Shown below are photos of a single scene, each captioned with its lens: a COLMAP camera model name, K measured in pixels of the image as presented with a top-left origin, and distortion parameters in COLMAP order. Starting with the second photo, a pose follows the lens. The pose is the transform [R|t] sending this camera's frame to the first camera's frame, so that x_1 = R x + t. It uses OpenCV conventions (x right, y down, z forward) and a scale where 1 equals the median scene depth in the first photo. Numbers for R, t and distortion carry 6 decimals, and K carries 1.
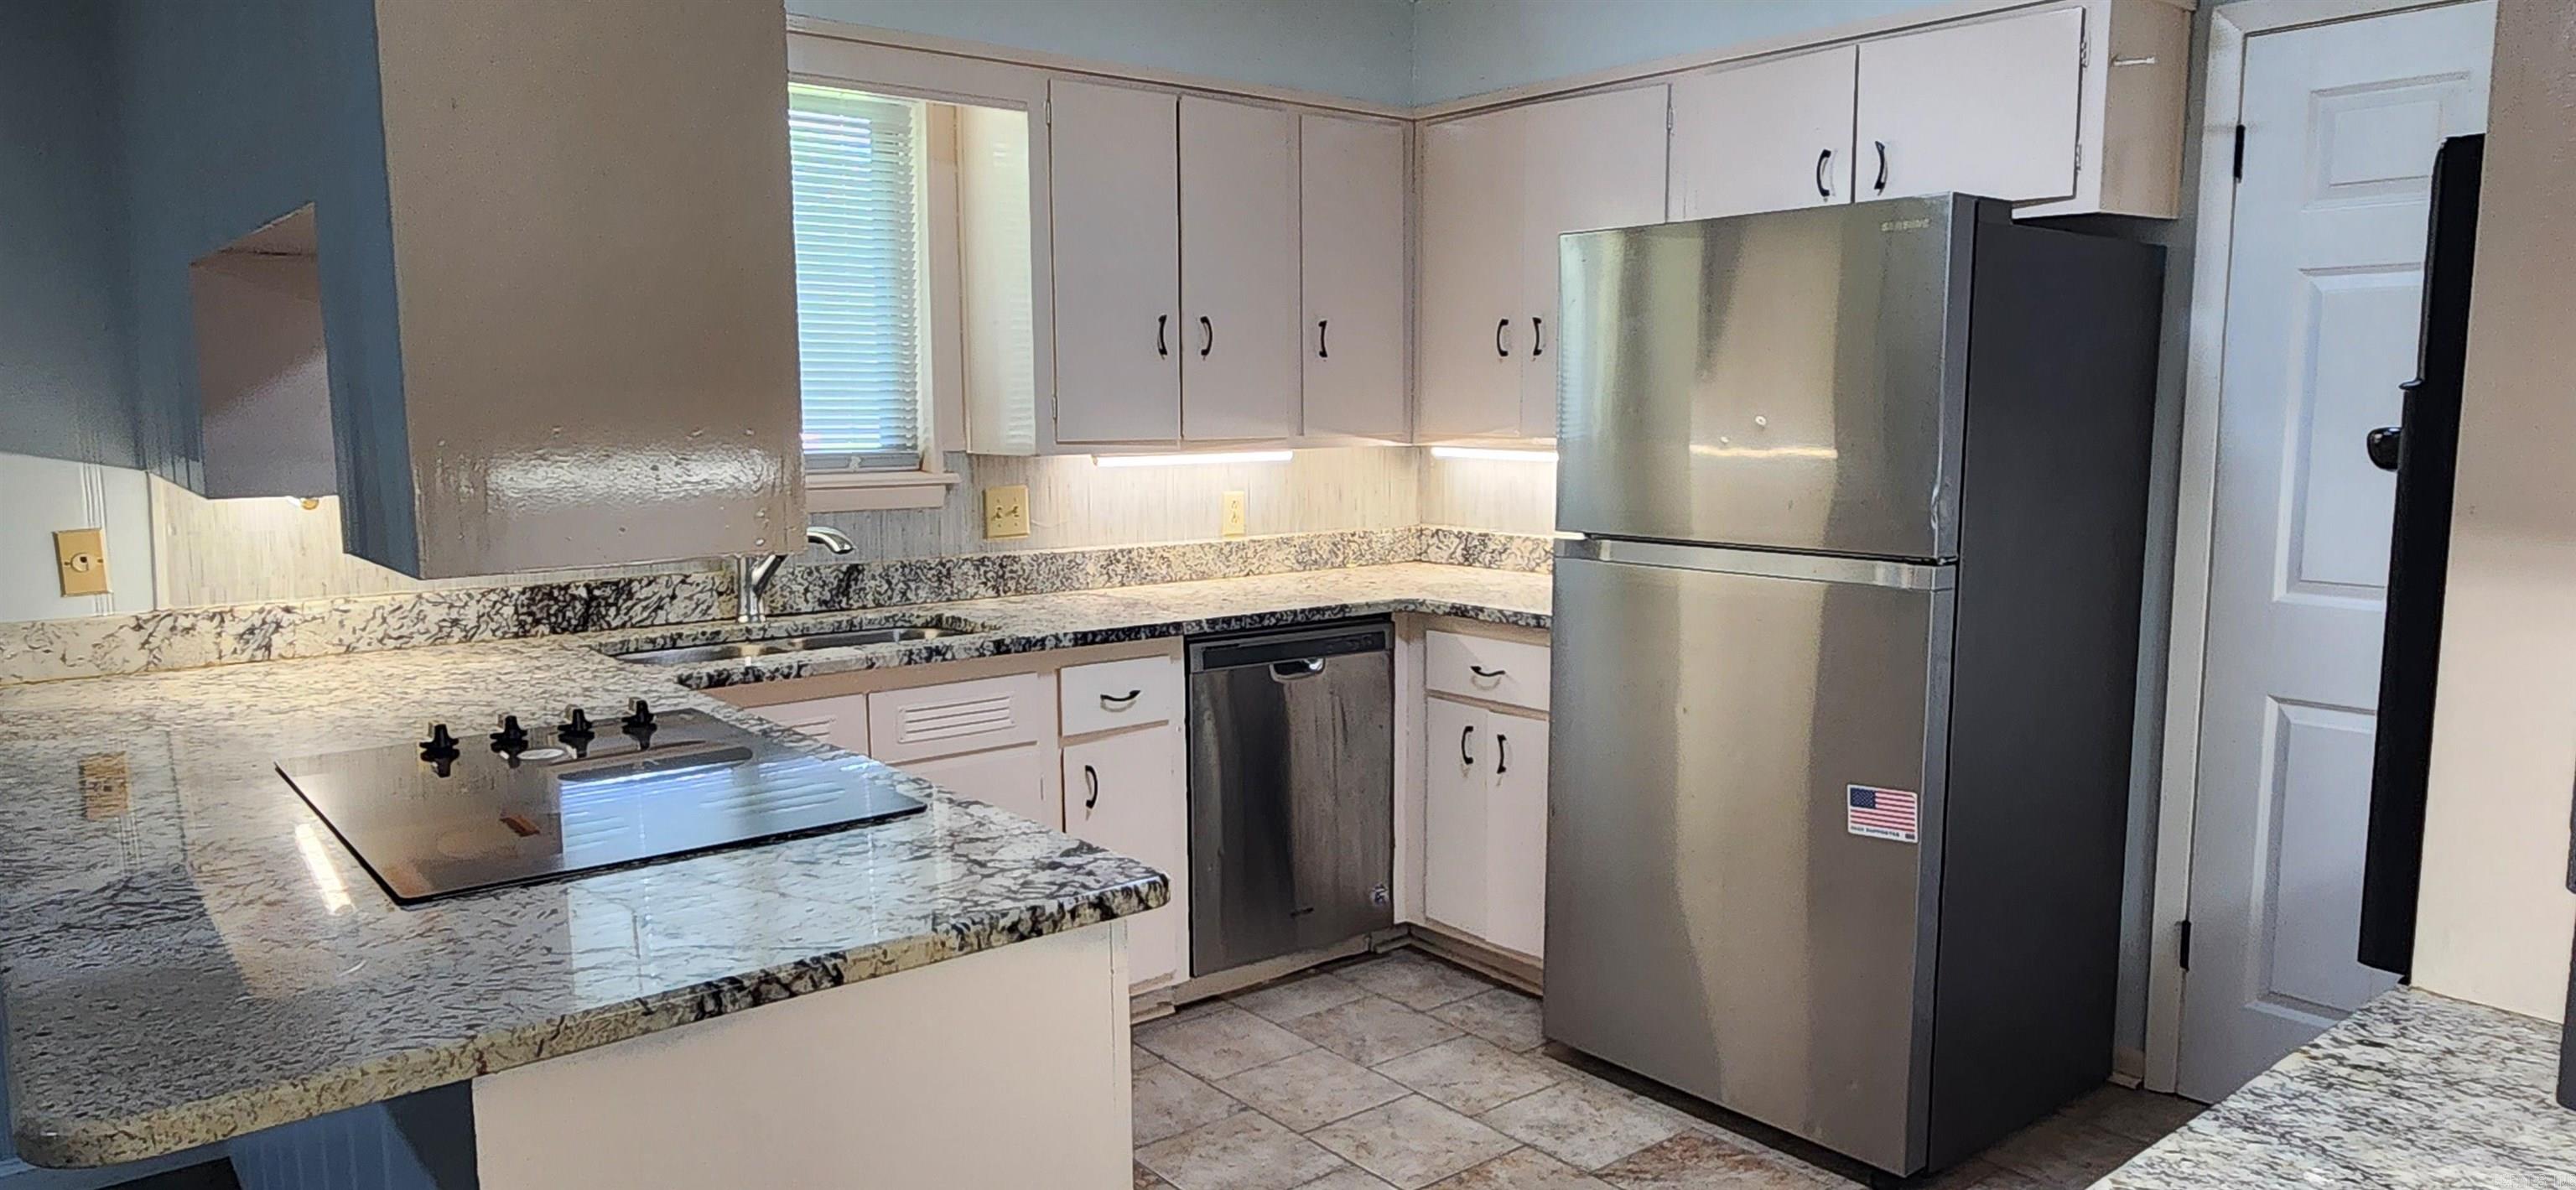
lens RADIAL K [[1642.5, 0, 1283.6], [0, 1642.5, 593.5], [0, 0, 1]] dist [0.003712, 0.000881]
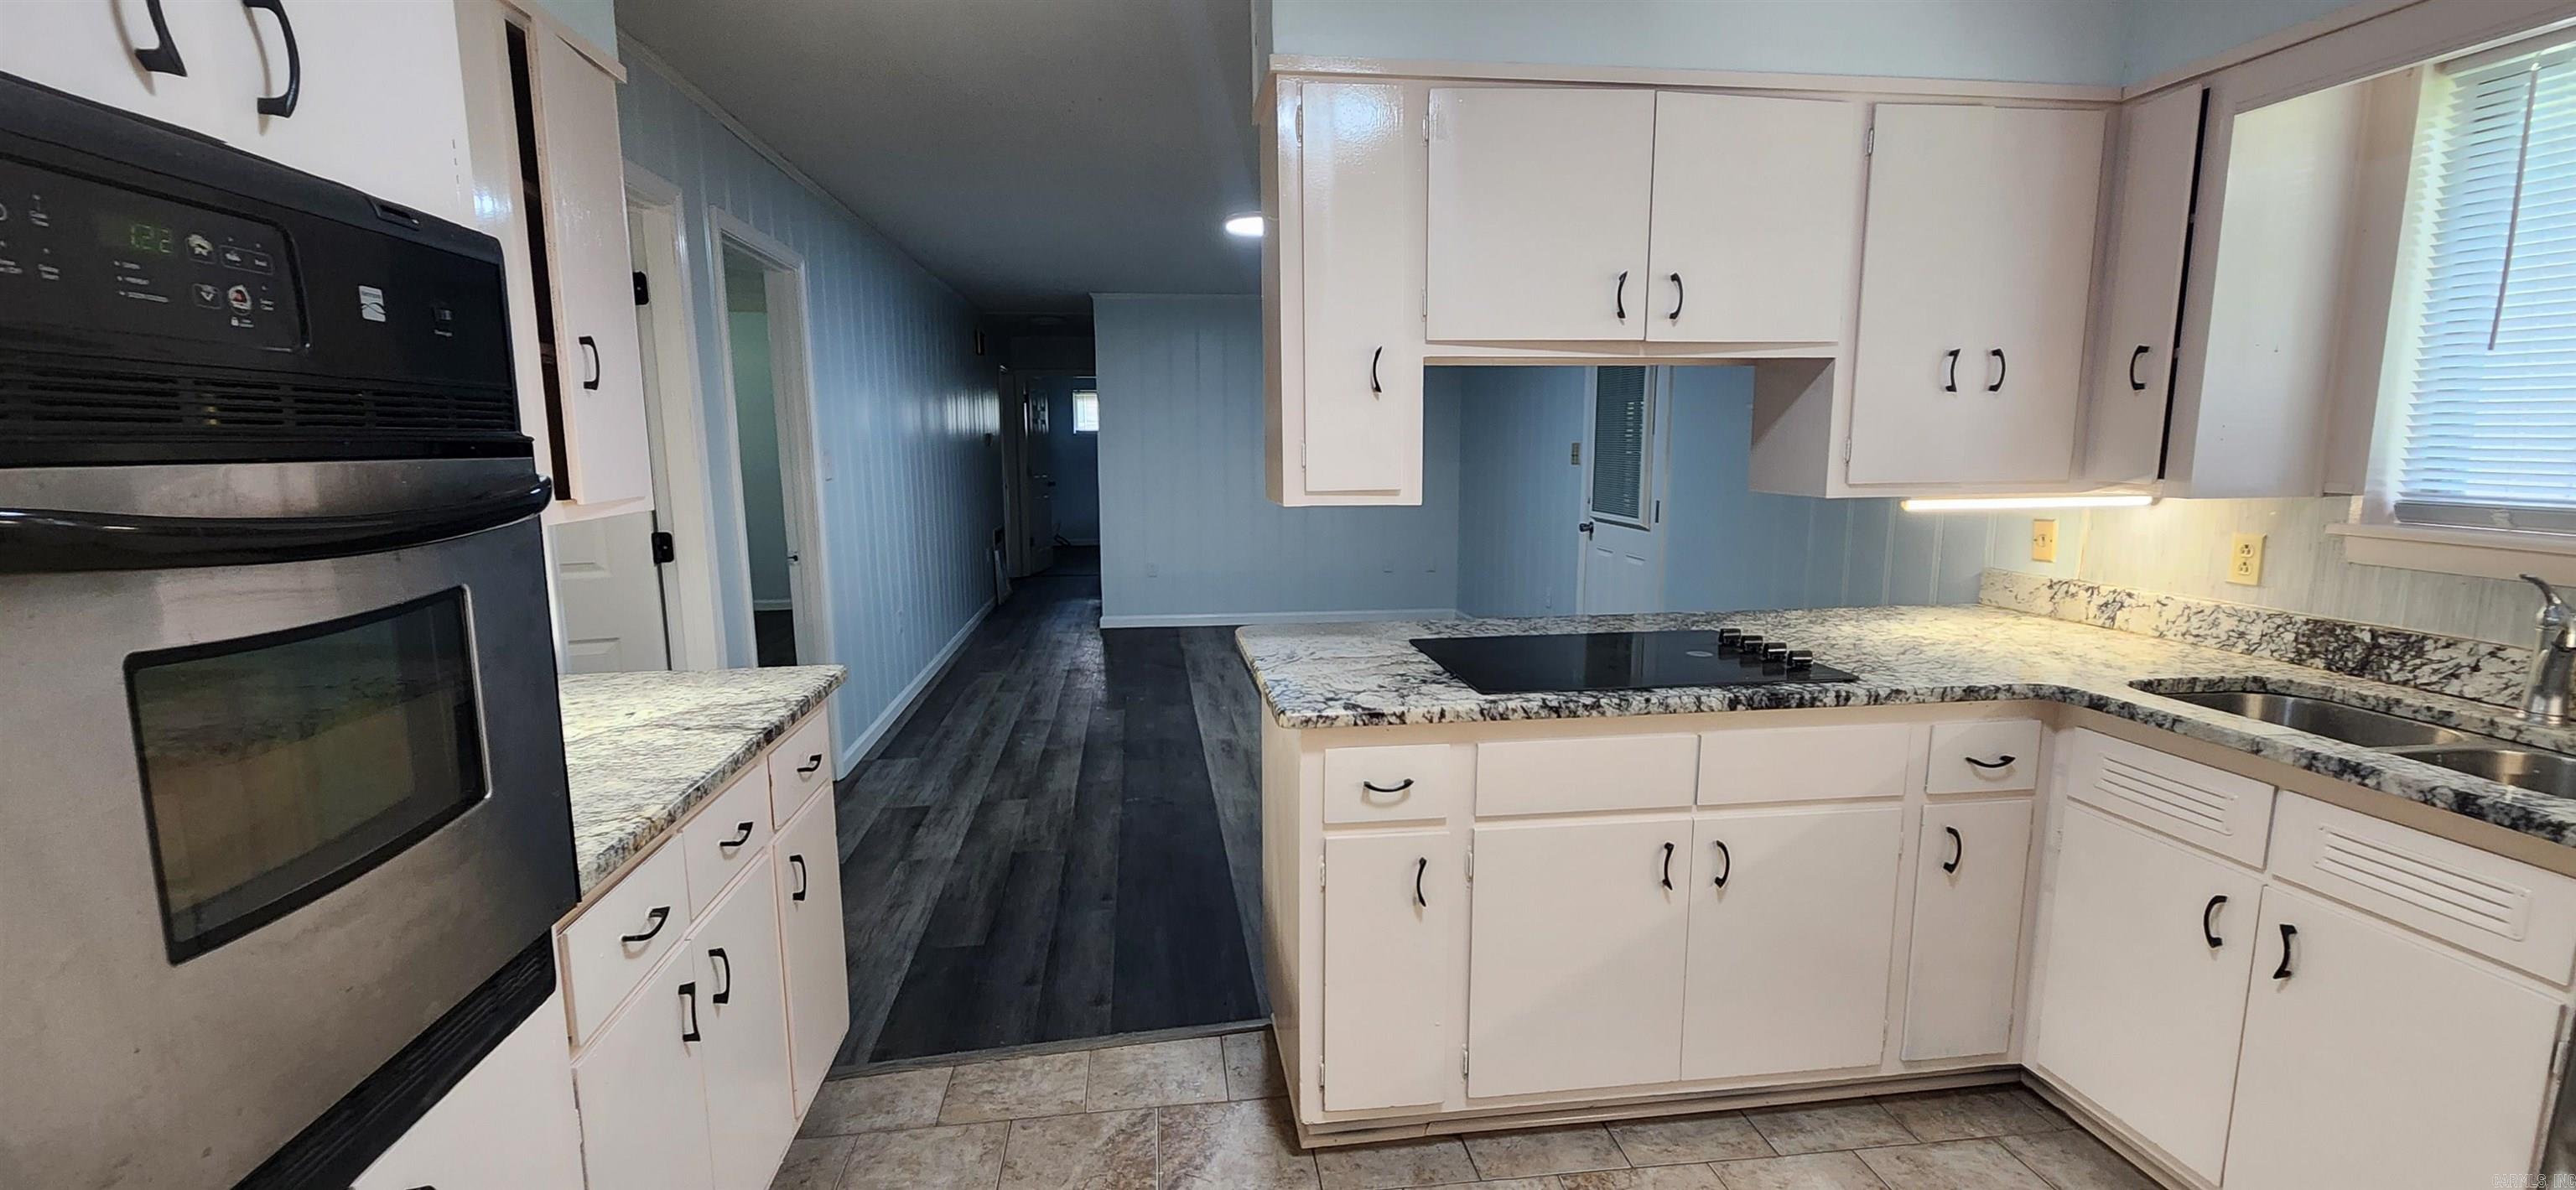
lens RADIAL K [[1067.9, 0, 1278.6], [0, 1067.9, 597.7], [0, 0, 1]] dist [-0.000471, -0.000107]
pose [[-0.525082, 0.130604, -0.840970, 0.444741], [-0.099554, 0.971944, 0.213103, -0.095225], [0.845208, 0.195619, -0.497349, 0.780232]]
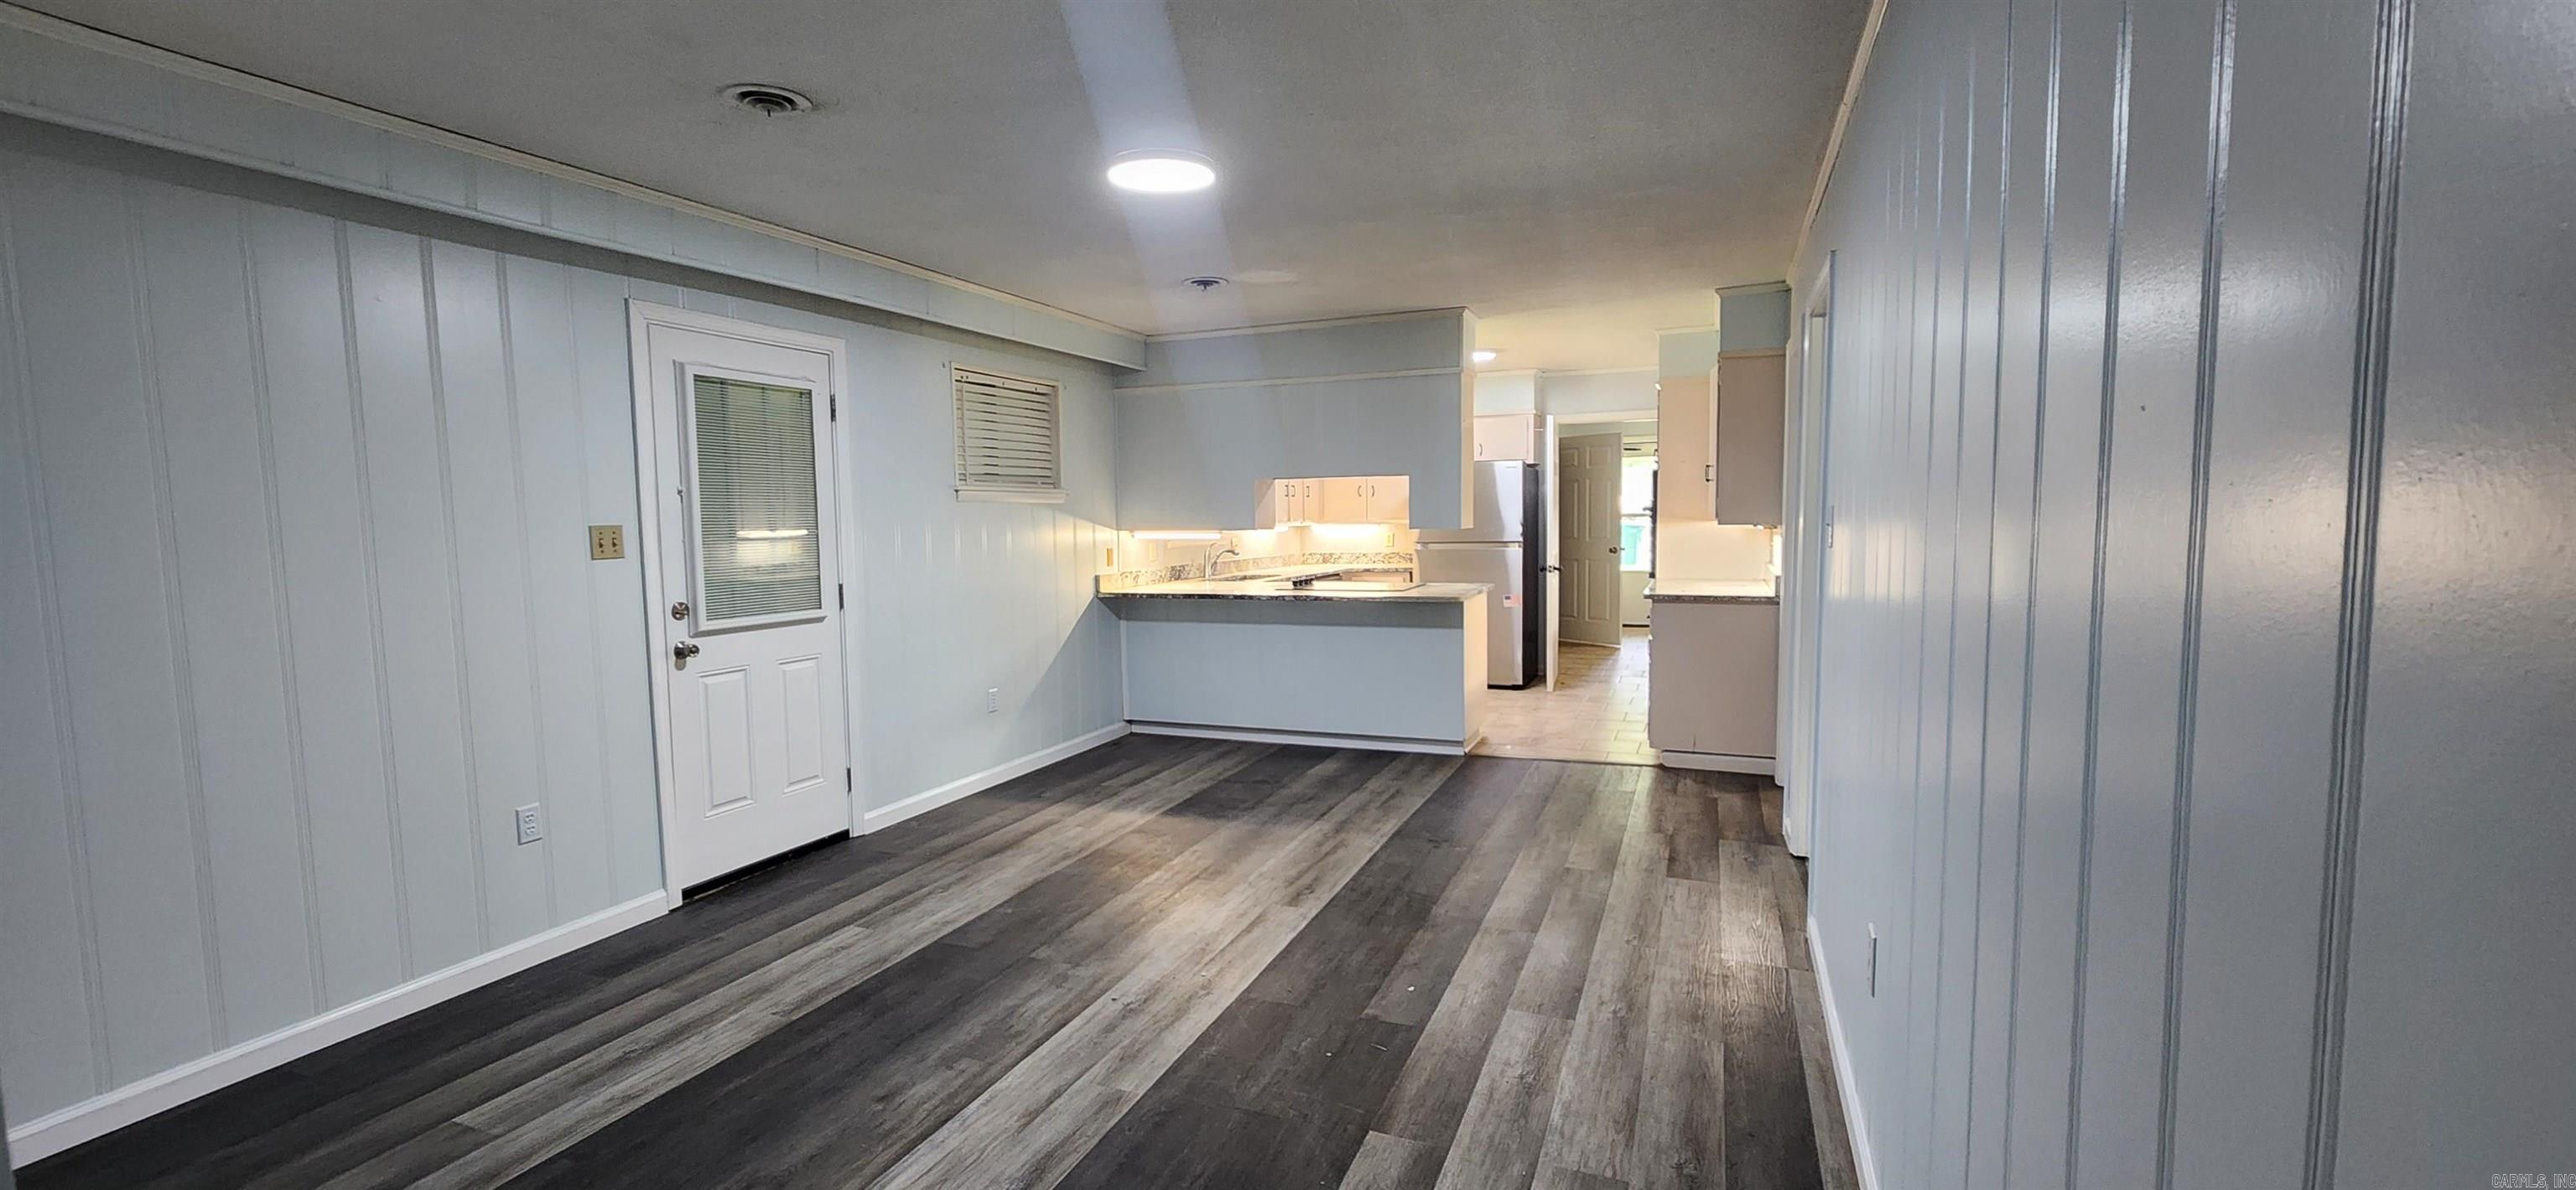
lens RADIAL K [[1067.9, 0, 1285.2], [0, 1067.9, 599.9], [0, 0, 1]] dist [-0.000471, -0.000107]
pose [[0.871607, -0.053571, 0.487269, -1.324415], [0.077836, 0.996525, -0.029670, 0.148522], [-0.483987, 0.063788, 0.872747, -1.020353]]
